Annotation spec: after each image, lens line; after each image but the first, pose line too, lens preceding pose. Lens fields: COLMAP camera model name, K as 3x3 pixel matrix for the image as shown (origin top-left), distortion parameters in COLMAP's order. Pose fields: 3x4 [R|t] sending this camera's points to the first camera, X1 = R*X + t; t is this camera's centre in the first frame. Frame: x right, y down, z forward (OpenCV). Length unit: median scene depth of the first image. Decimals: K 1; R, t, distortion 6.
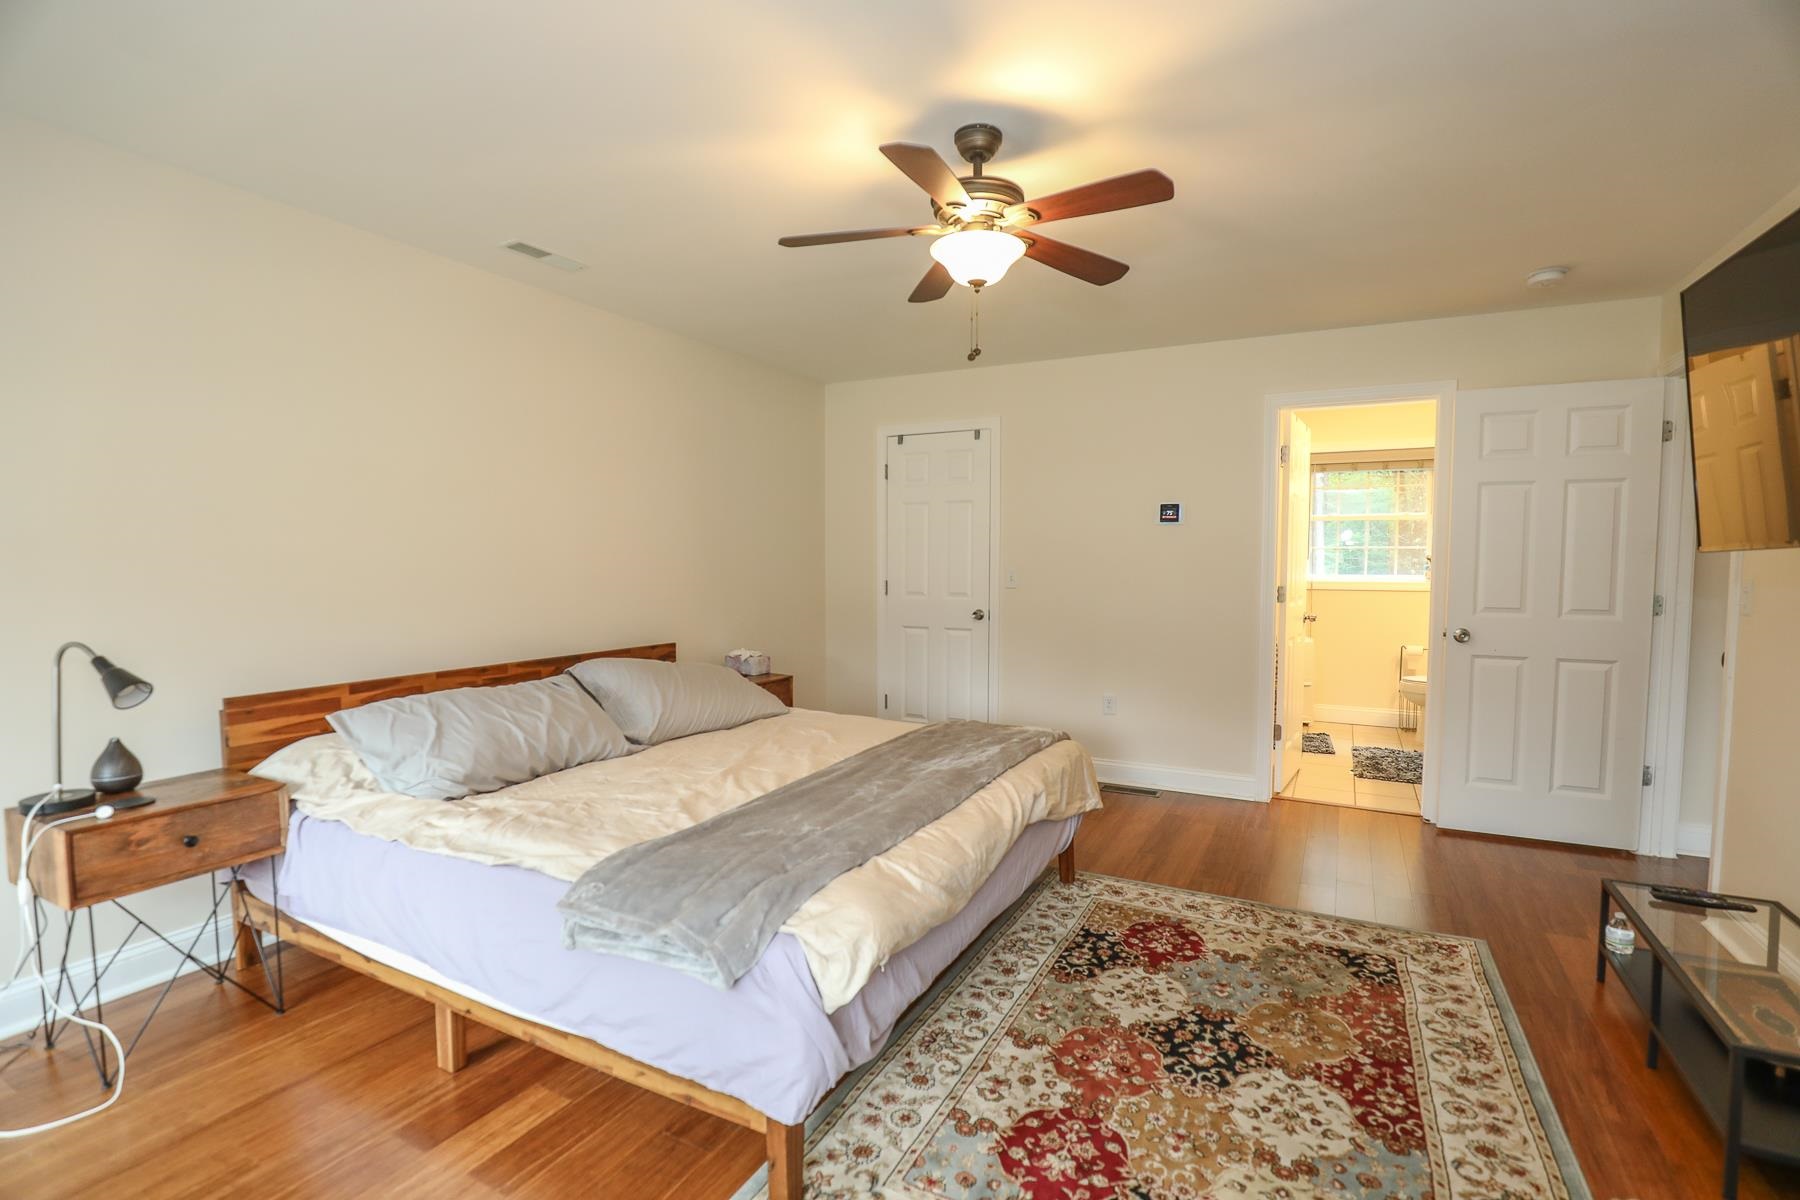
lens RADIAL K [[829.3, 0, 903.2], [0, 829.3, 607.5], [0, 0, 1]] dist [-0.037340, 0.008214]
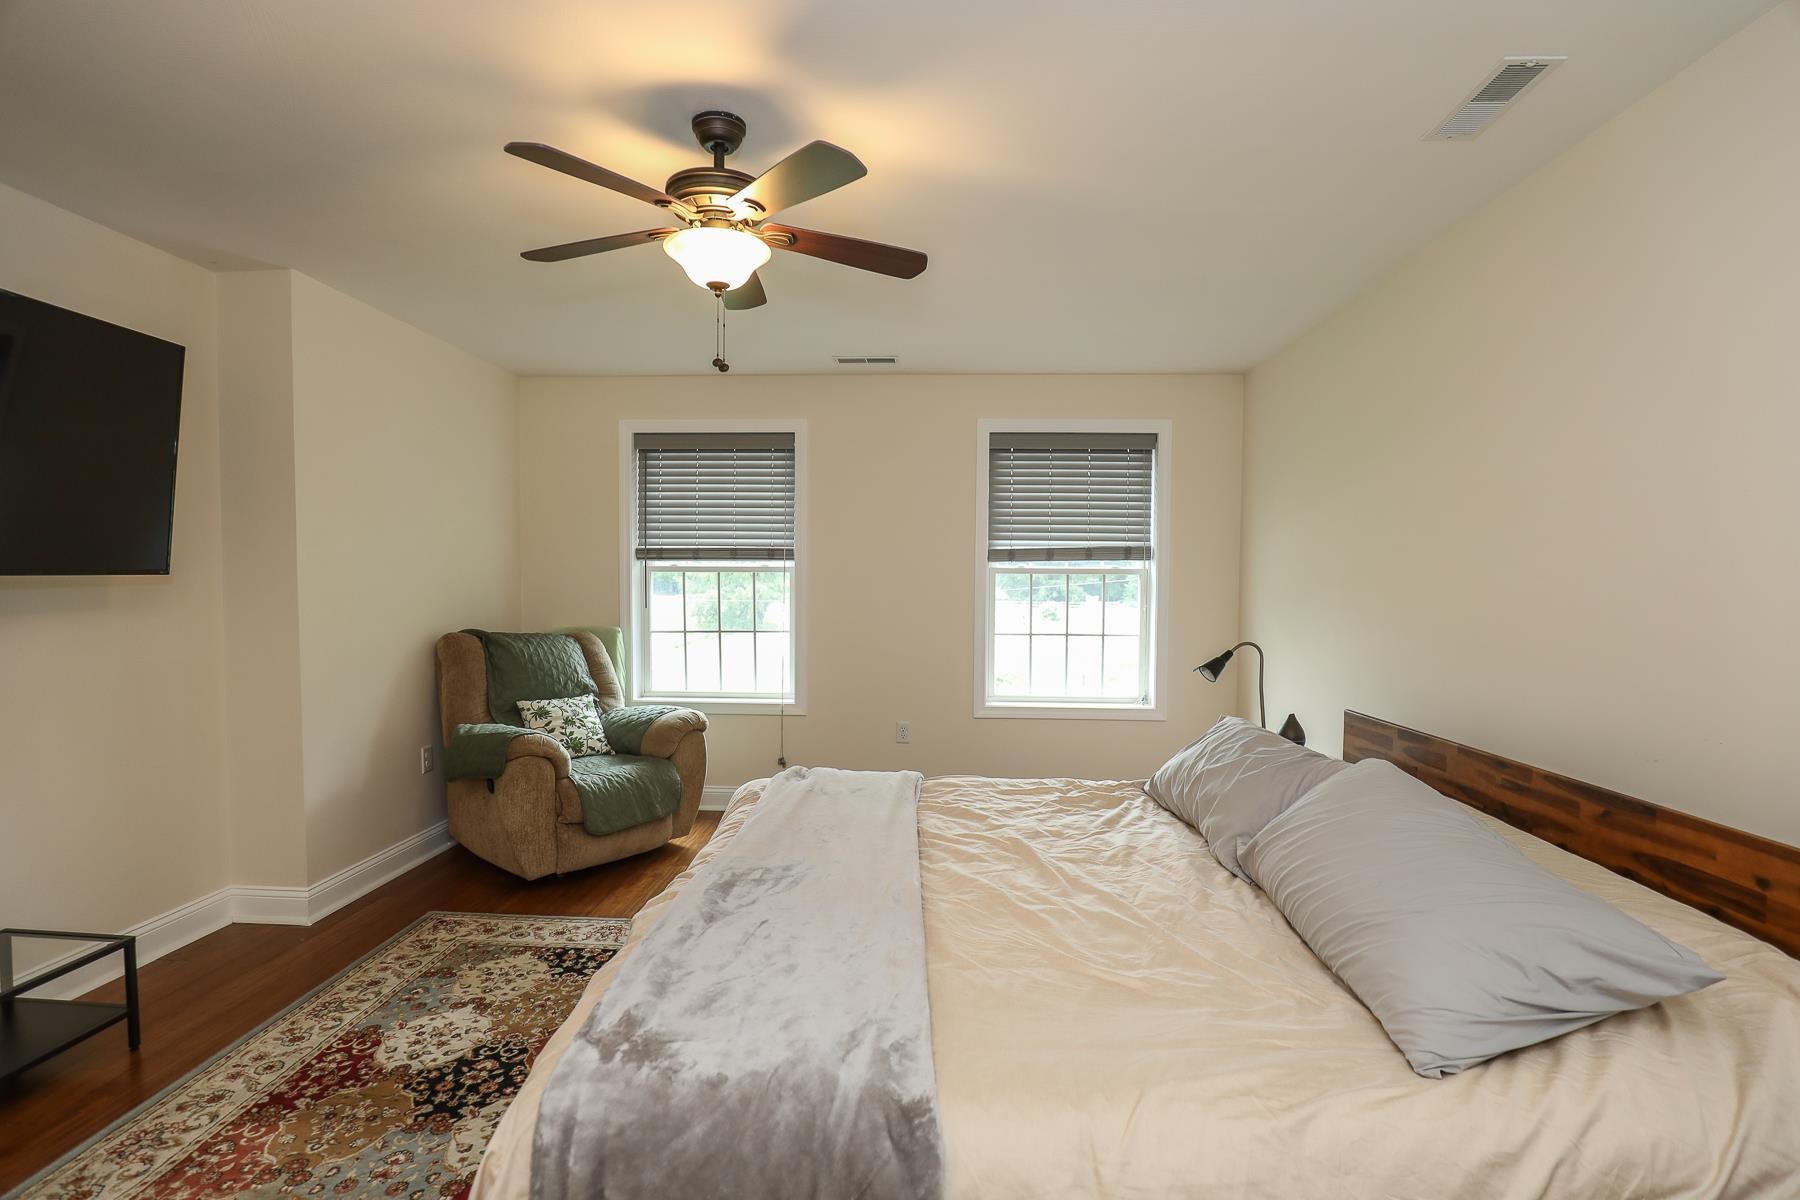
lens RADIAL K [[829.3, 0, 903.2], [0, 829.3, 607.5], [0, 0, 1]] dist [-0.037340, 0.008214]
pose [[-0.901839, 0.007381, -0.432010, 0.282505], [-0.031598, 0.996050, 0.082981, -0.119882], [0.430916, 0.088486, -0.898043, 1.824196]]
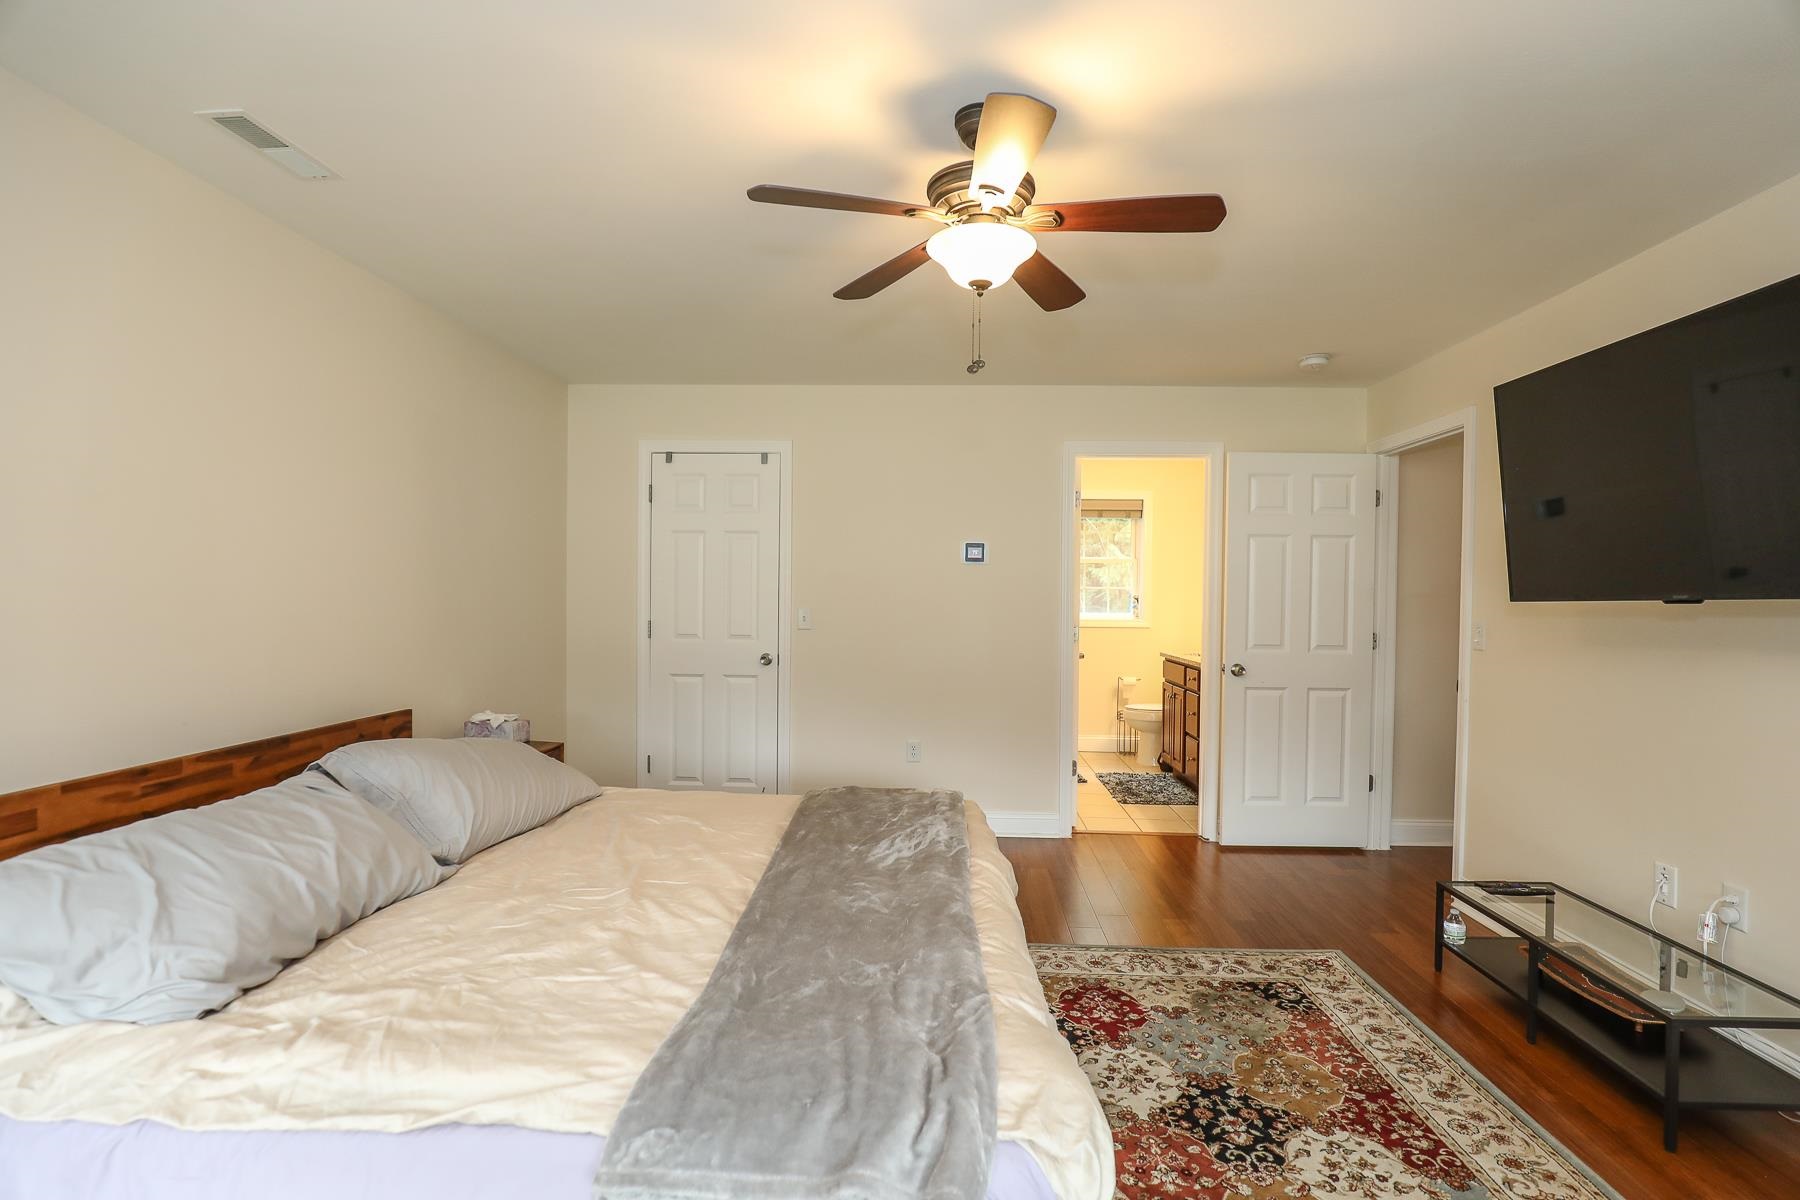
lens RADIAL K [[845.0, 0, 905.2], [0, 845.0, 607.9], [0, 0, 1]] dist [-0.039074, 0.009519]
pose [[0.903678, 0.002526, 0.428205, -0.338388], [0.014448, 0.999233, -0.036384, -0.023852], [-0.427969, 0.039066, 0.902949, 0.239724]]
